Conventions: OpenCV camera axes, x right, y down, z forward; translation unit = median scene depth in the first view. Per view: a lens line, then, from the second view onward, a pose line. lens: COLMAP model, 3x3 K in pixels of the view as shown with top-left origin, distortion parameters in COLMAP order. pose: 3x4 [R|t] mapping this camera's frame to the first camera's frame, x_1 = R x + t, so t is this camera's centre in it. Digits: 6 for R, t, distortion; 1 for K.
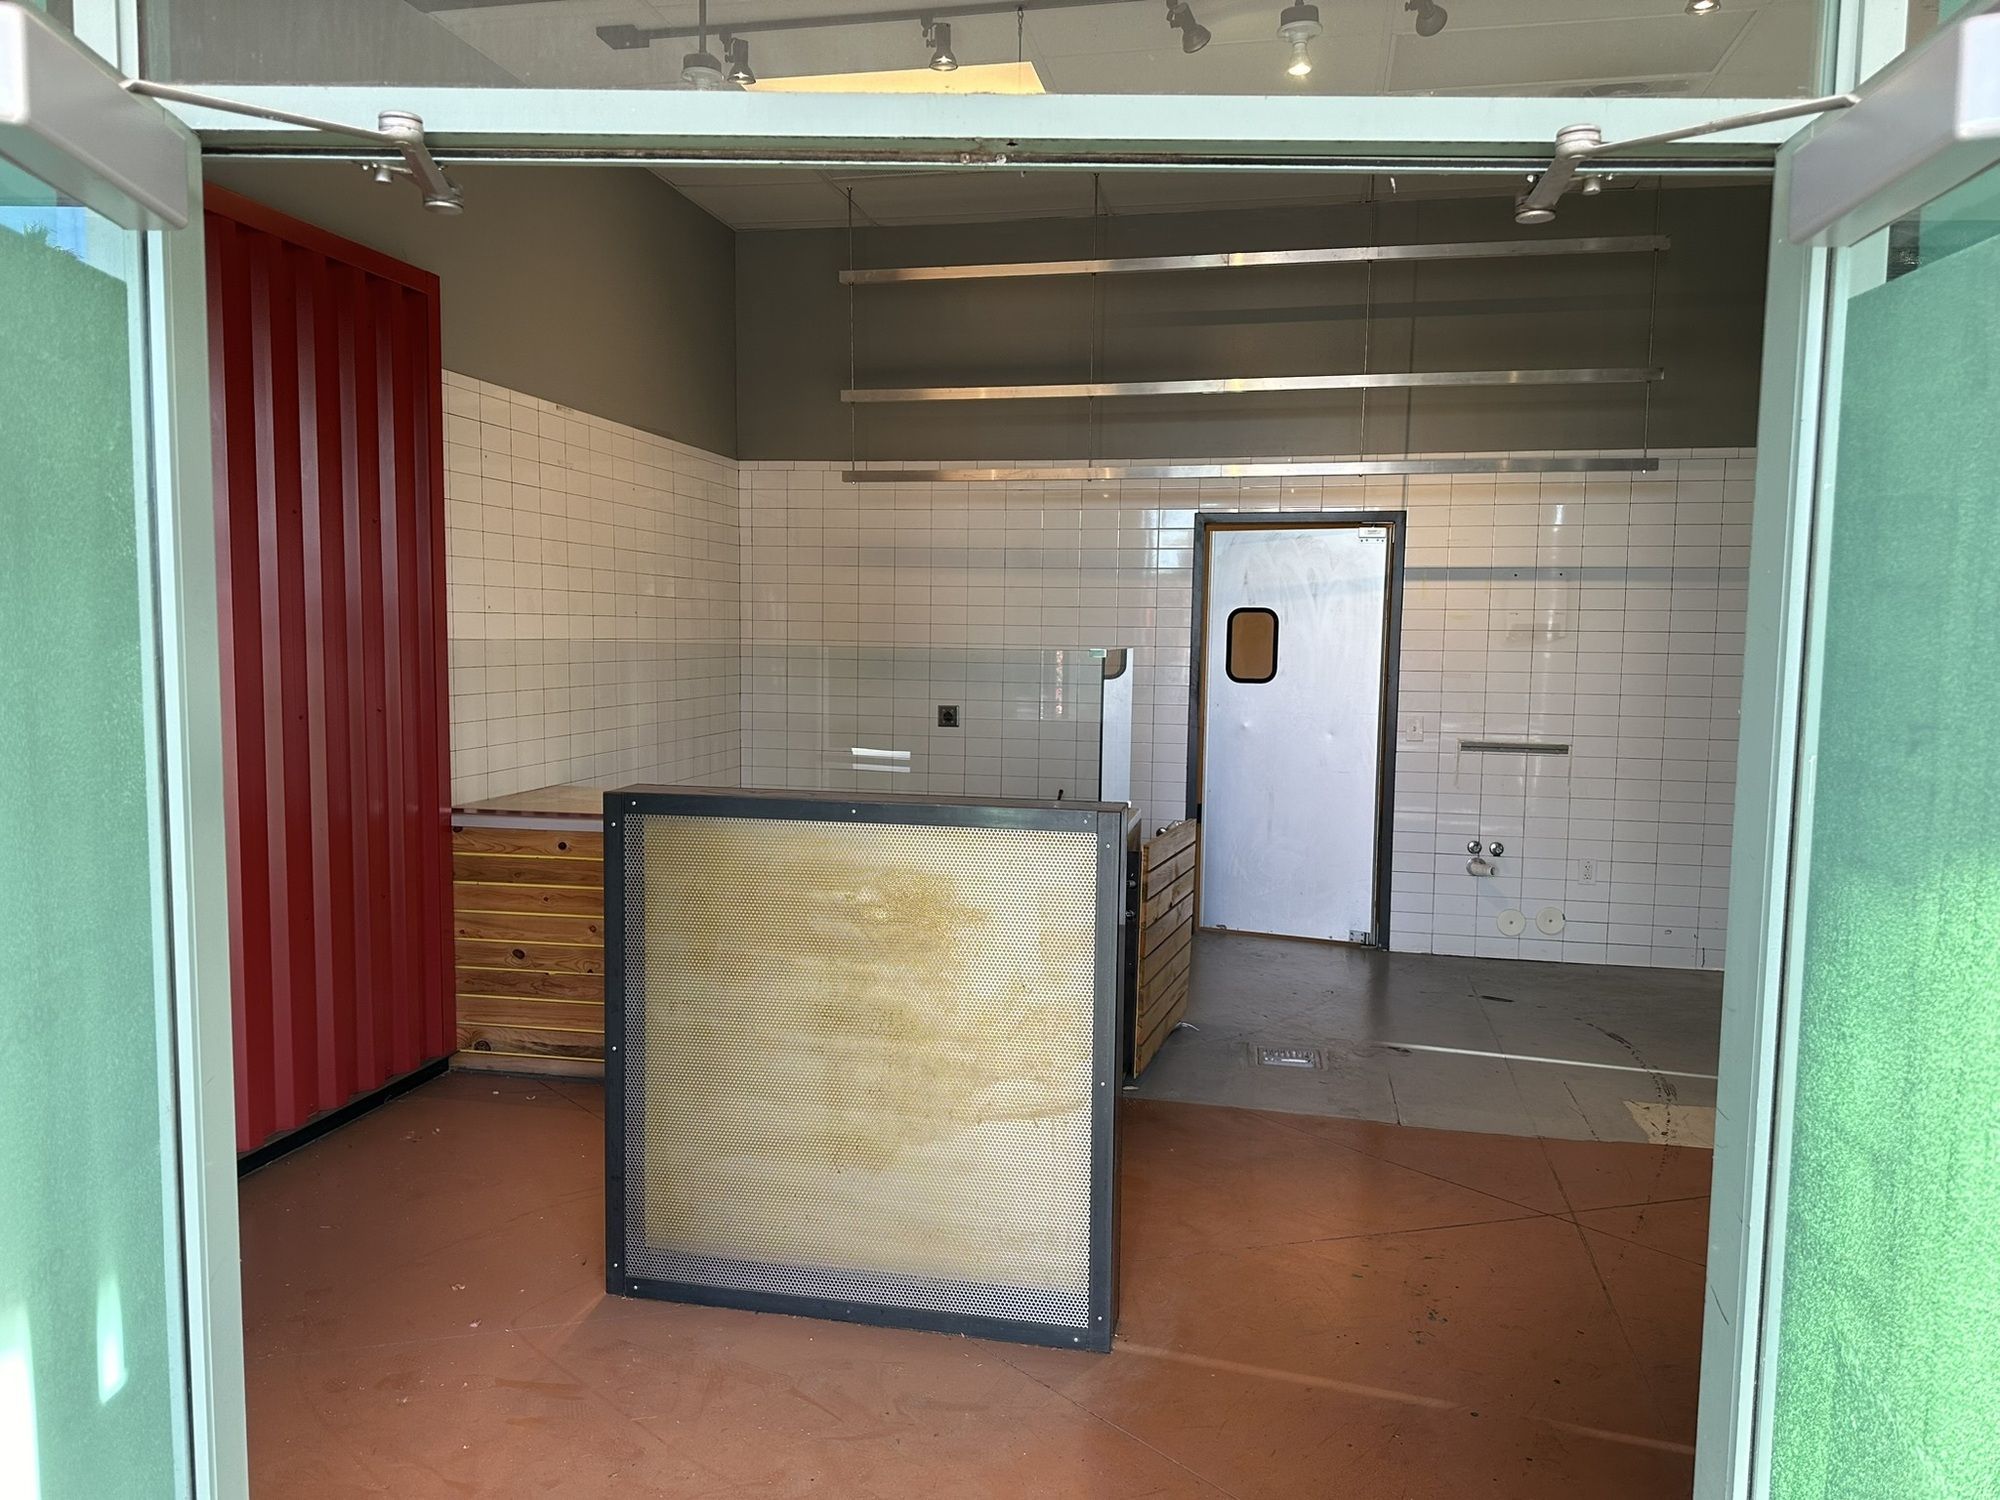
lens RADIAL K [[1377.7, 0, 953.7], [0, 1377.7, 754.8], [0, 0, 1]] dist [0.055170, -0.137387]
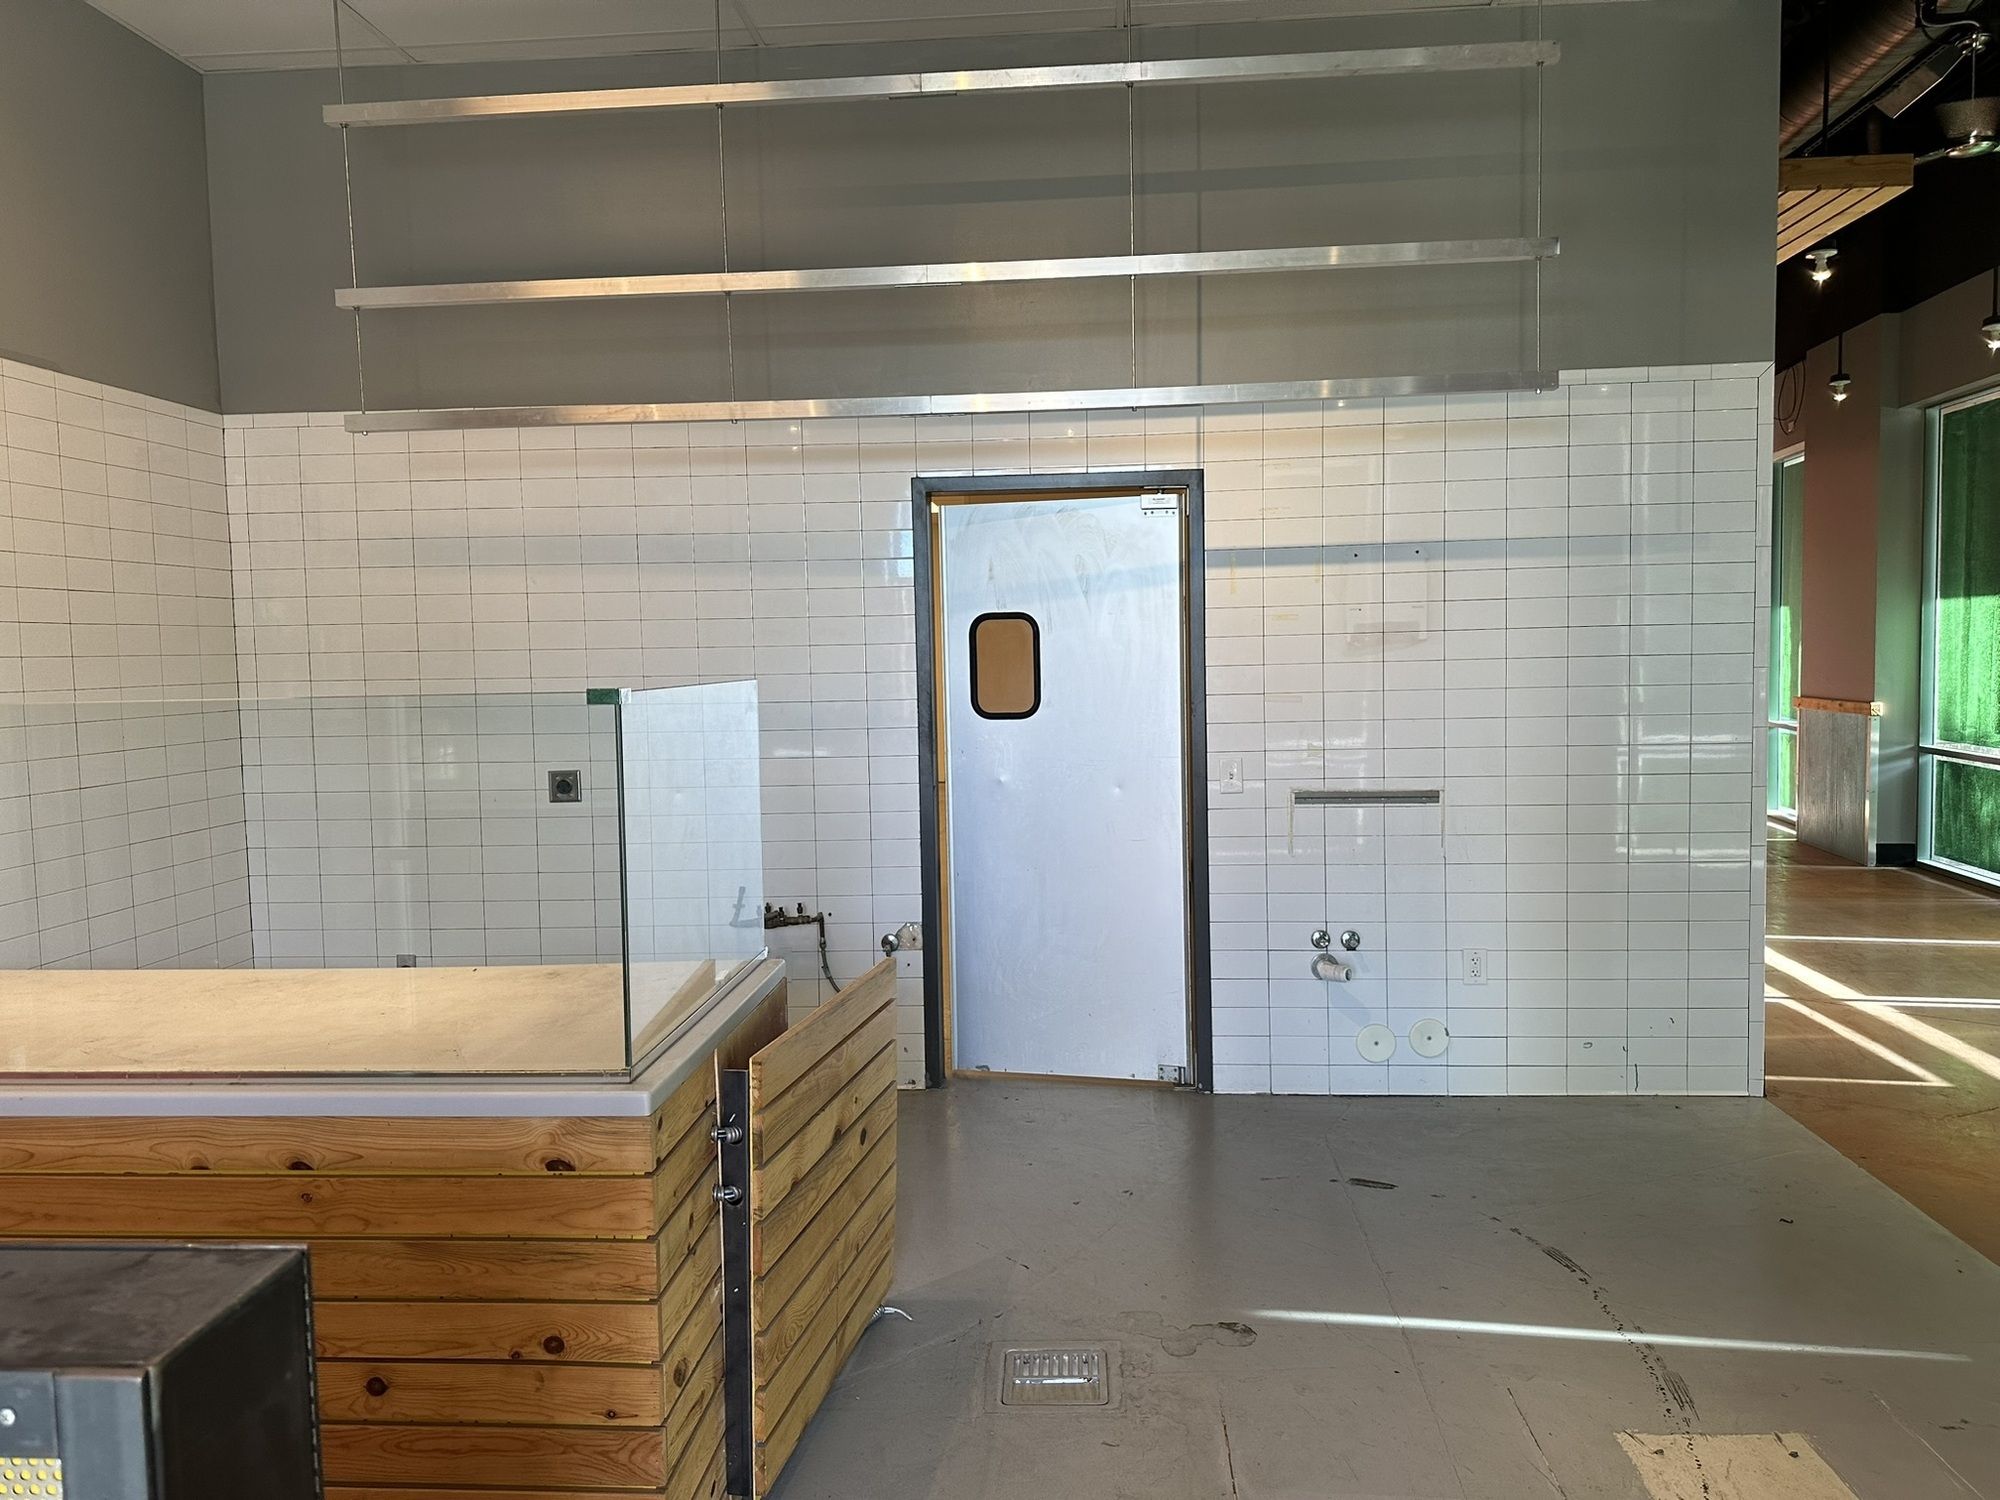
lens RADIAL K [[1421.3, 0, 999.1], [0, 1421.3, 739.9], [0, 0, 1]] dist [0.032272, -0.027614]
pose [[0.985968, -0.044485, 0.160896, 0.099363], [0.048884, 0.998528, -0.023489, -0.025681], [-0.159615, 0.031024, 0.986692, 0.298906]]
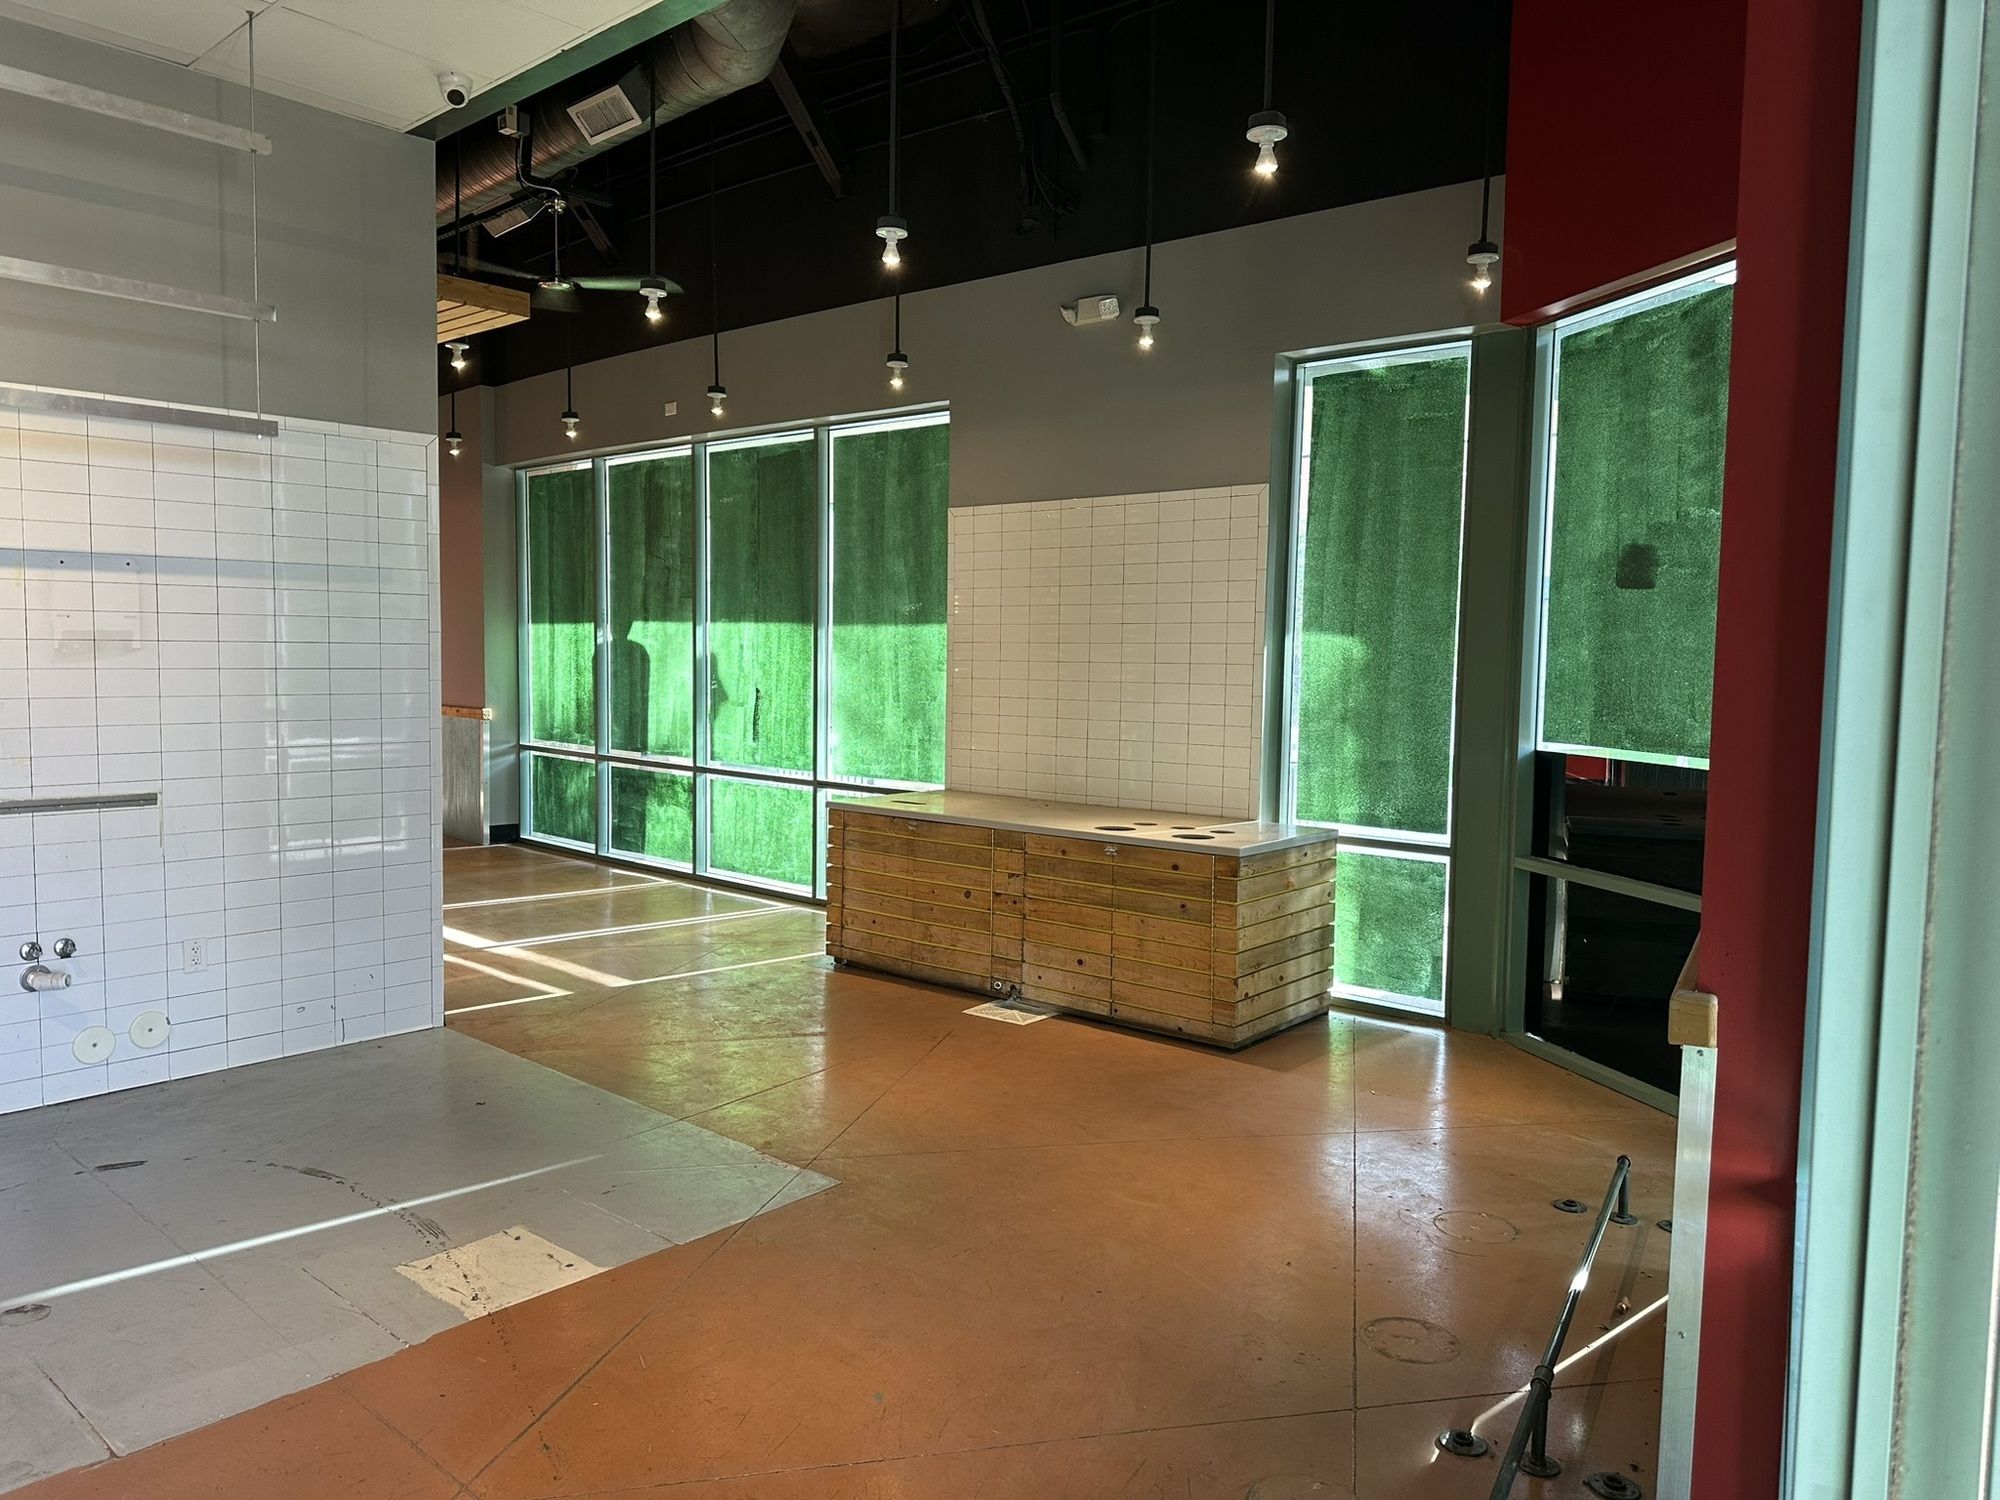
lens RADIAL K [[1421.3, 0, 999.1], [0, 1421.3, 739.9], [0, 0, 1]] dist [0.032272, -0.027614]
pose [[0.471086, -0.061170, 0.879964, -0.020762], [0.071206, 0.996974, 0.031184, -0.025883], [-0.879209, 0.047968, 0.474016, 0.220459]]
